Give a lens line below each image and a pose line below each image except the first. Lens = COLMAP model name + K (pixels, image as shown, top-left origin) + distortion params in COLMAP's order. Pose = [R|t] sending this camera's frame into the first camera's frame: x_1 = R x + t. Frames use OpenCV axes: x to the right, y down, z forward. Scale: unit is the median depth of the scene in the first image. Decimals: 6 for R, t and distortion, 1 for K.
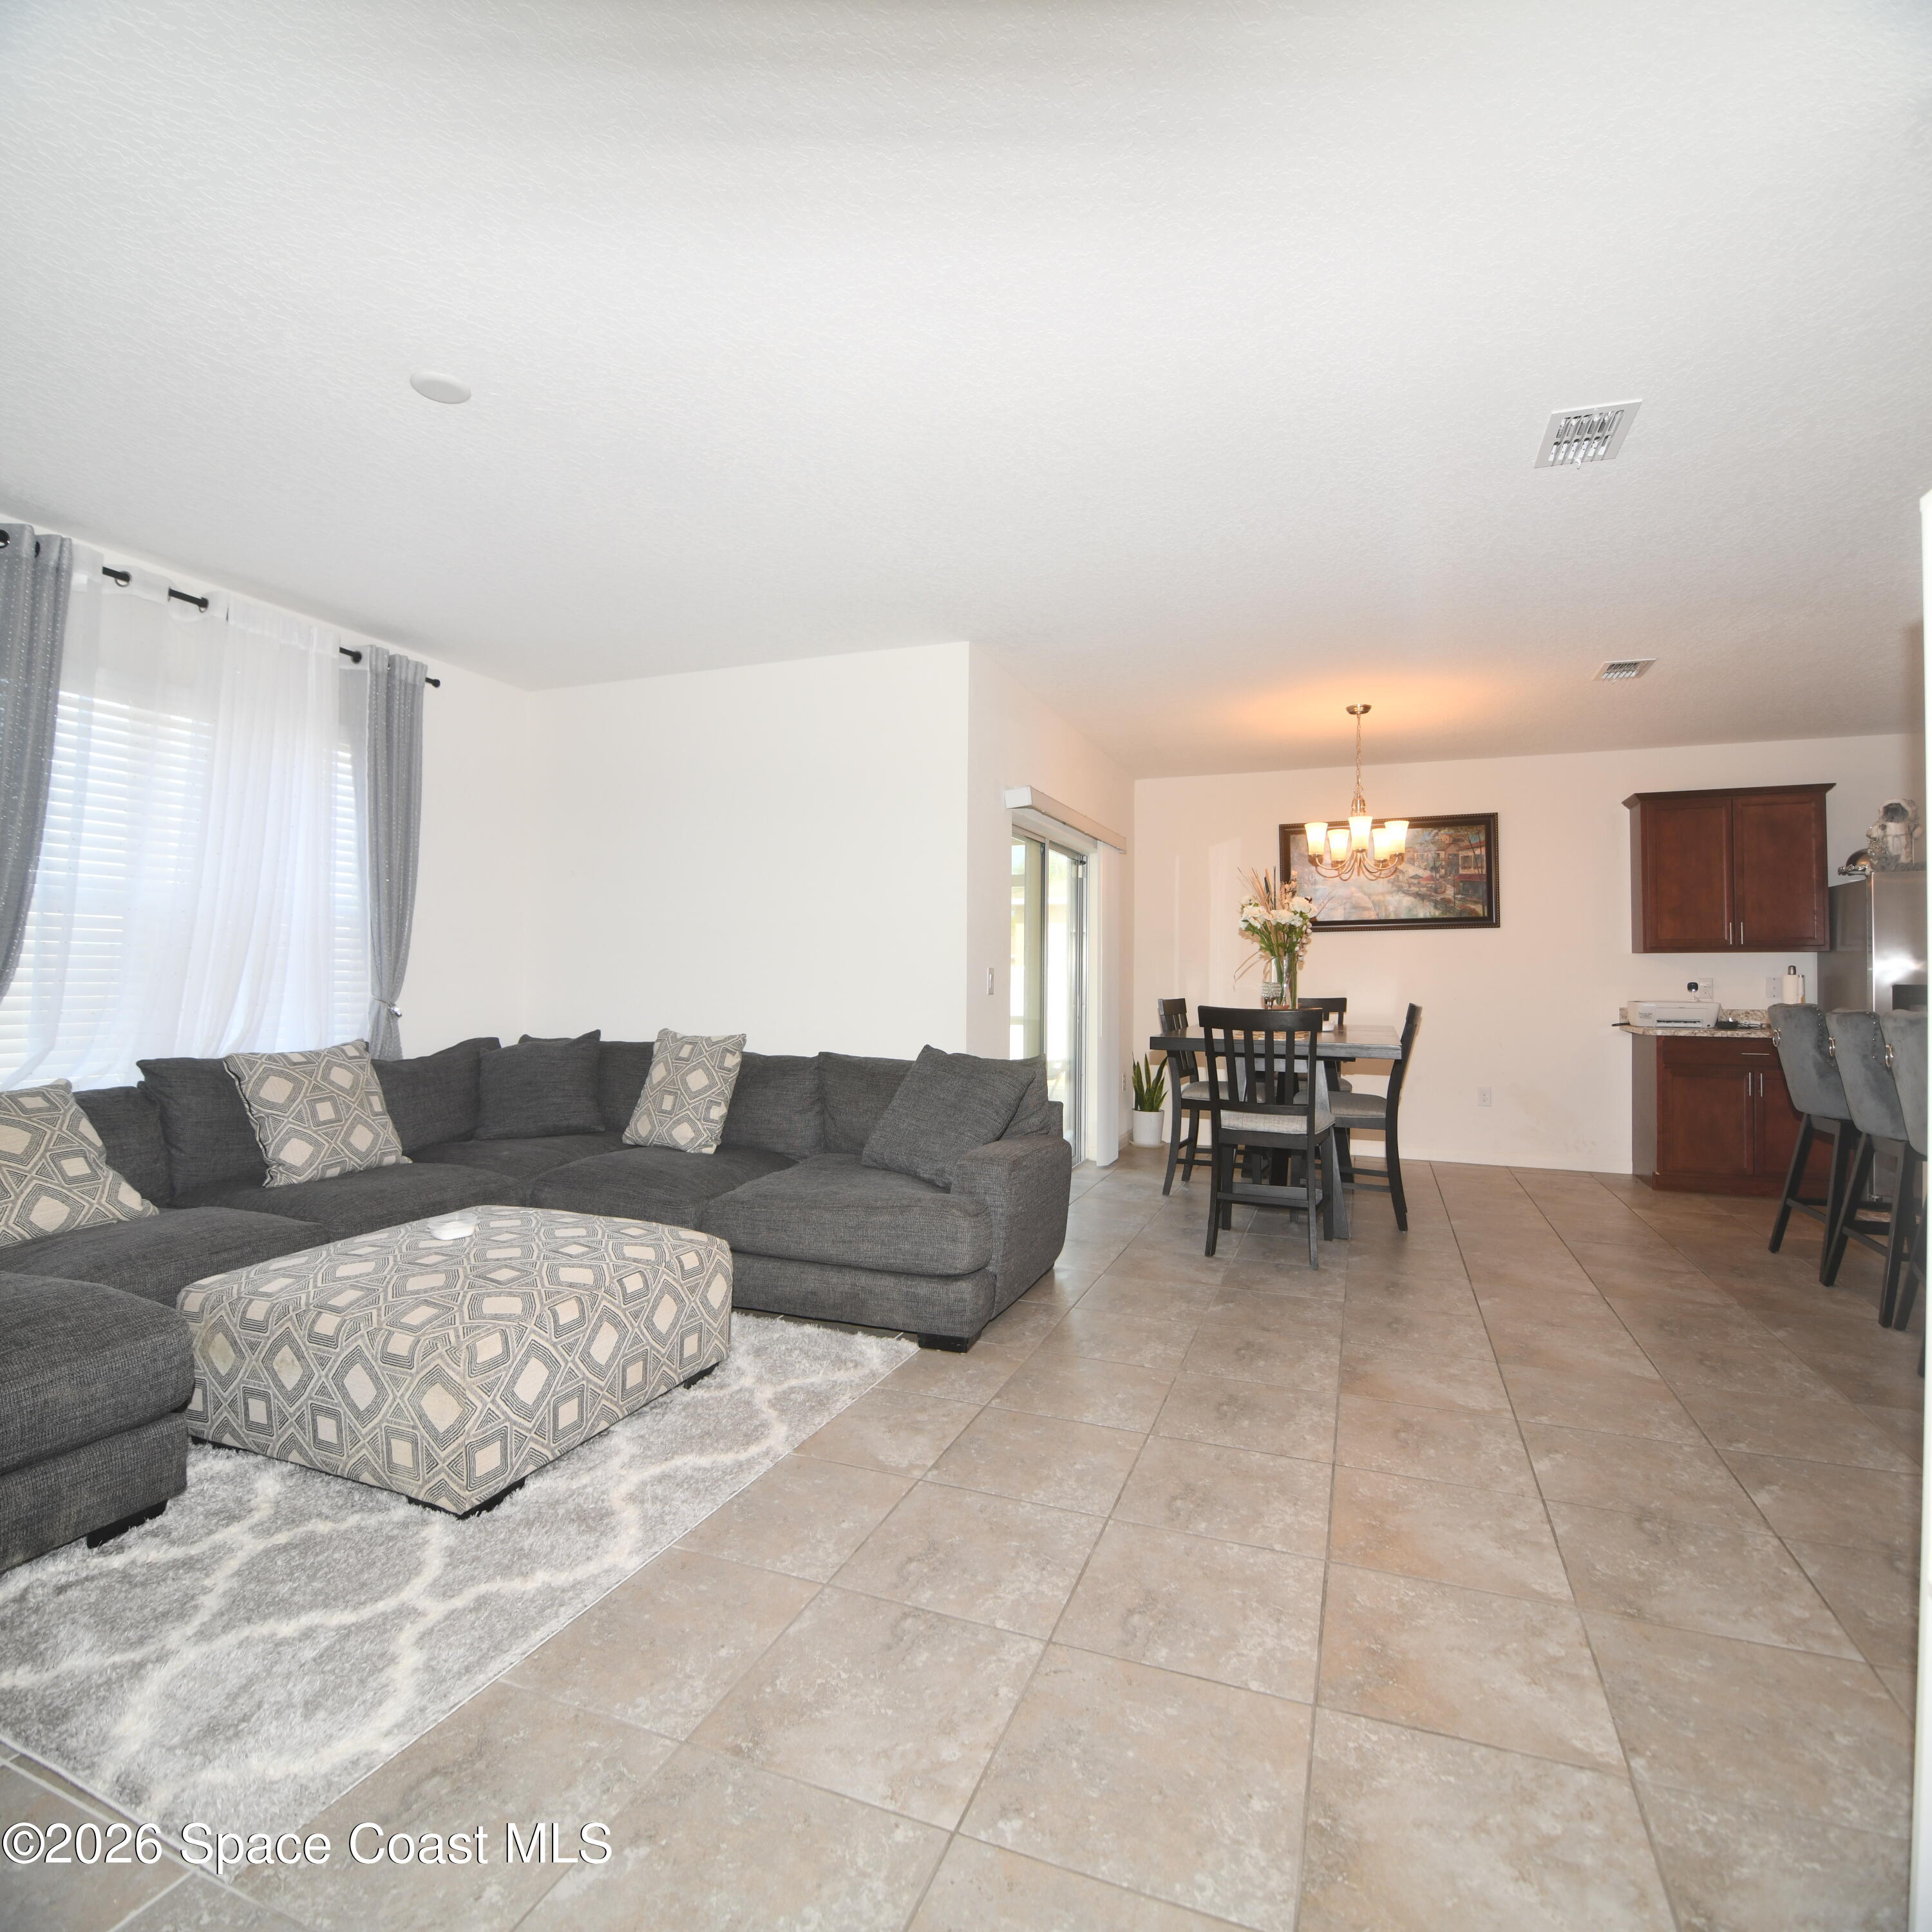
lens RADIAL K [[1047.6, 0, 953.1], [0, 1047.6, 957.9], [0, 0, 1]] dist [-0.010329, -0.001173]
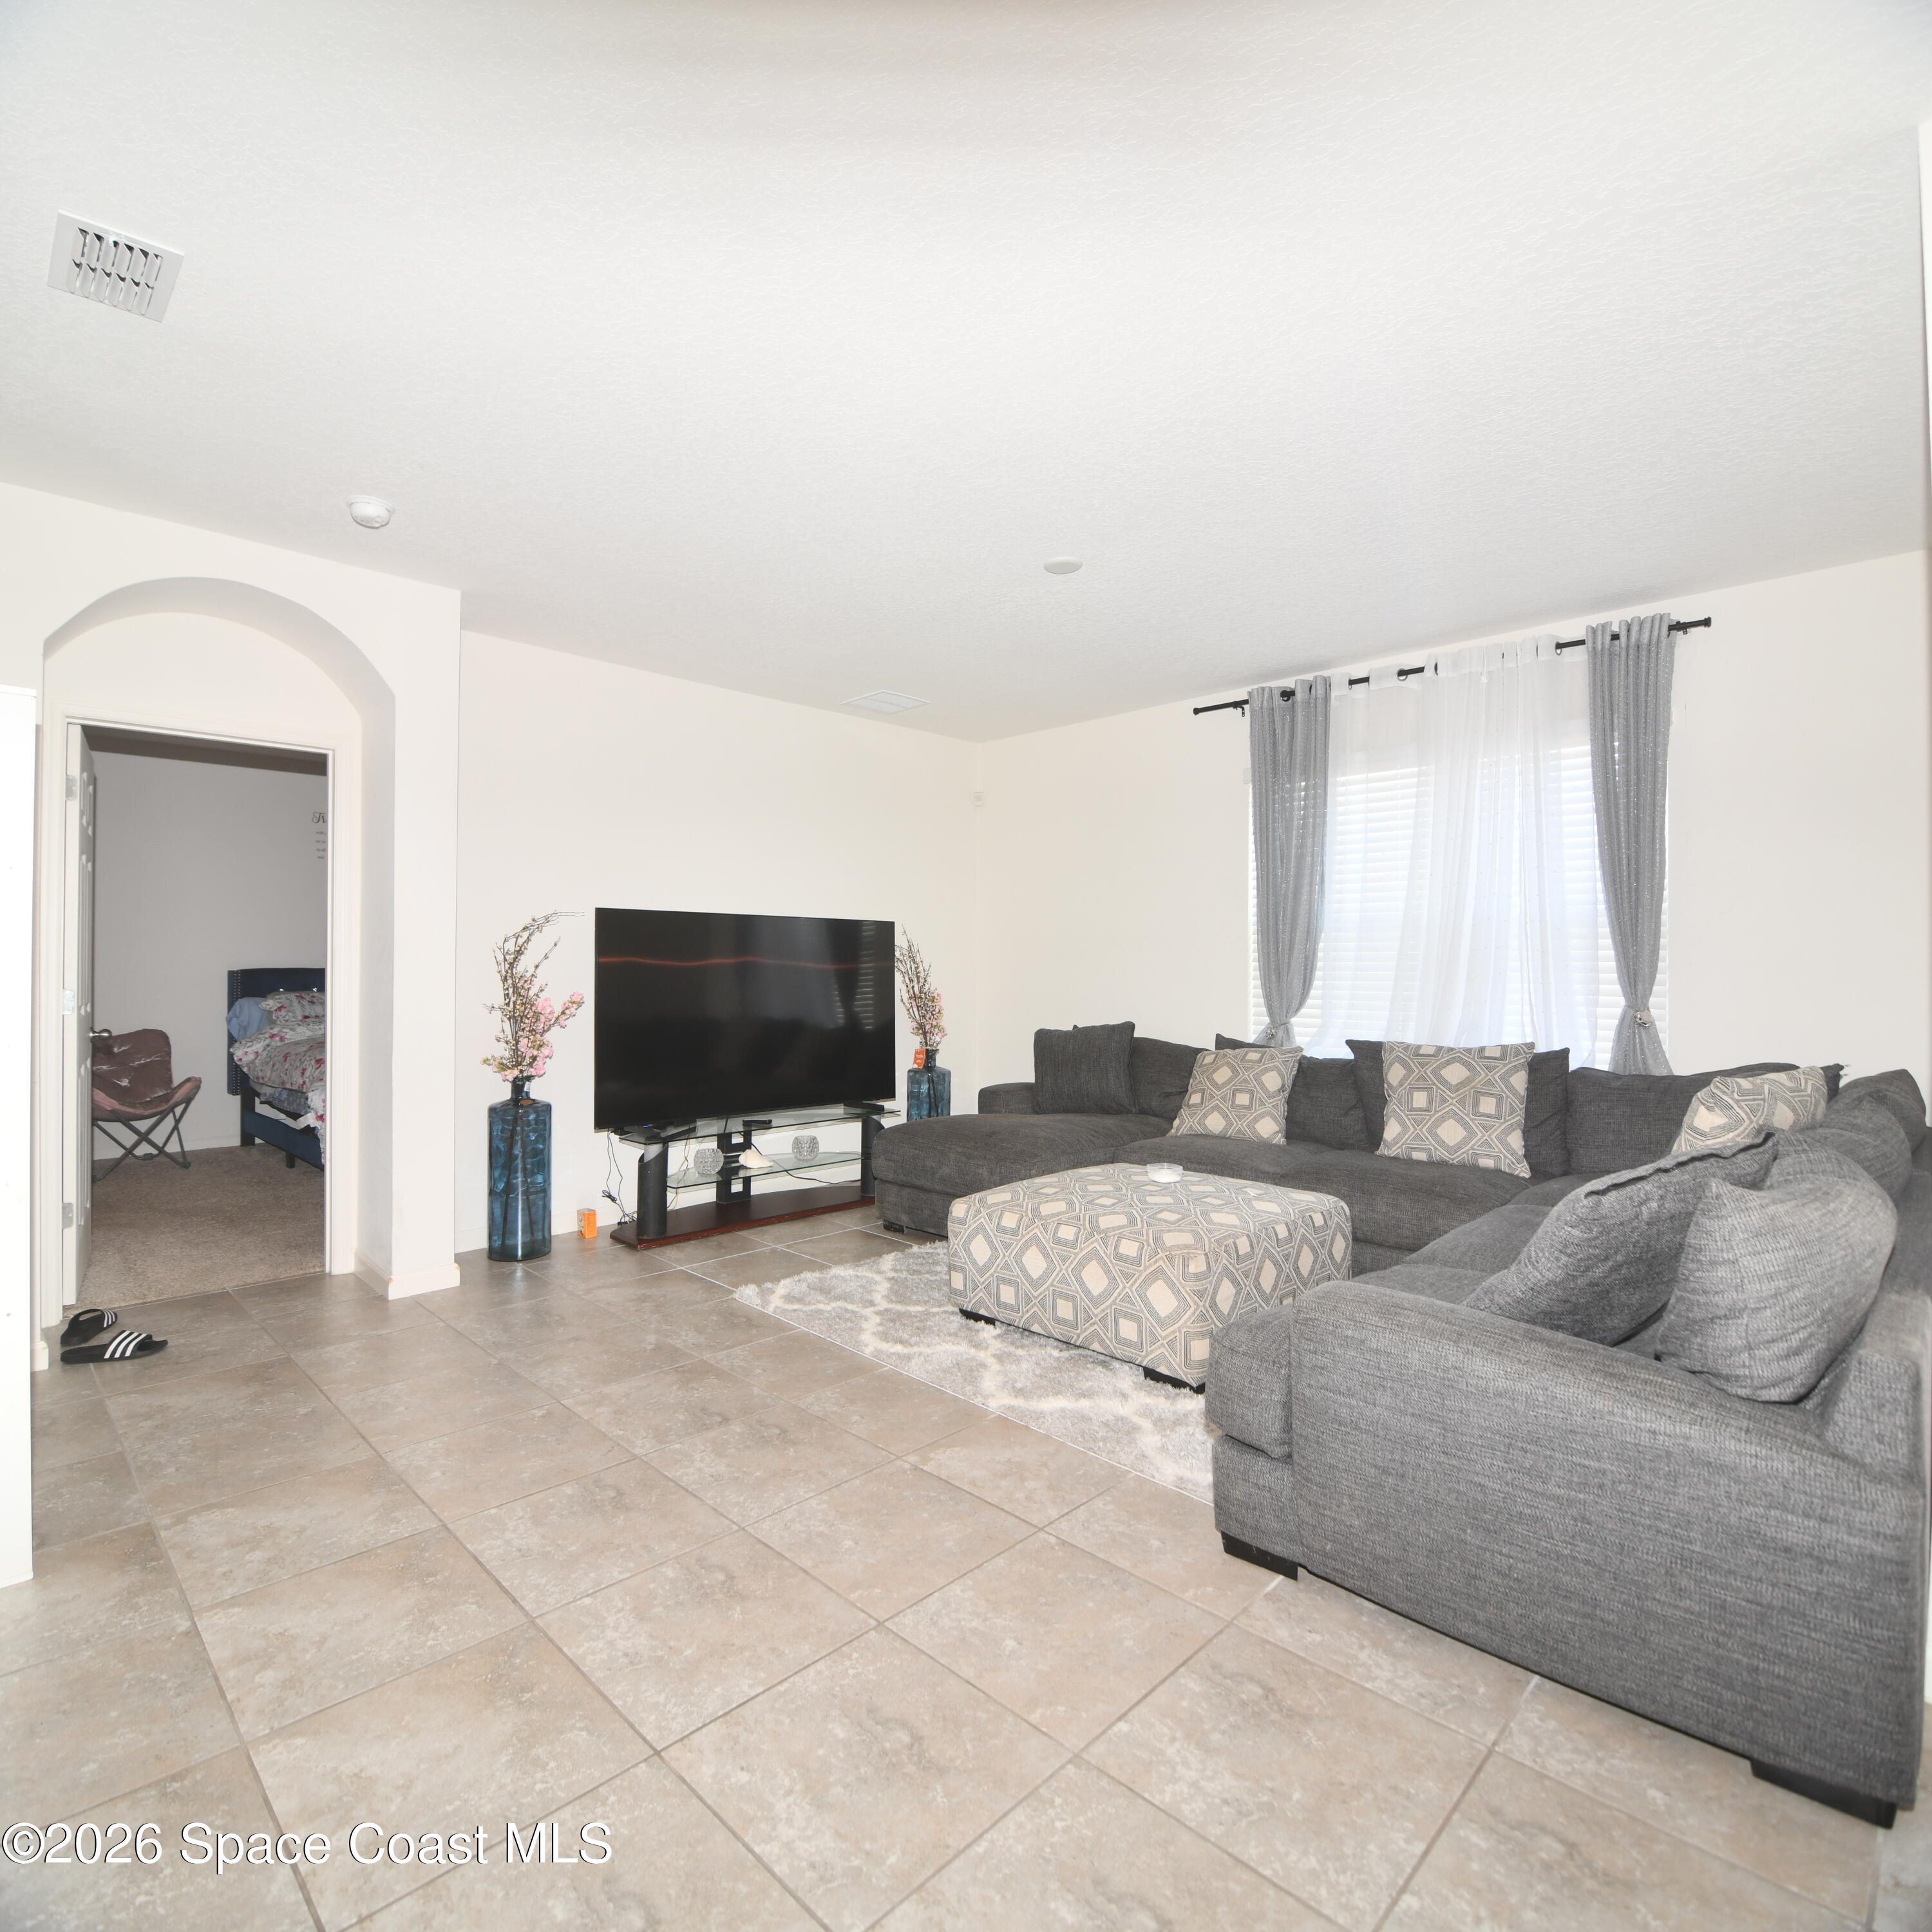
lens RADIAL K [[1047.6, 0, 960.8], [0, 1047.6, 963.0], [0, 0, 1]] dist [-0.010329, -0.001173]
pose [[-0.395830, -0.012370, -0.918240, 5.167013], [0.005780, 0.999856, -0.015961, 0.146245], [0.918305, -0.011625, -0.395702, 8.424084]]
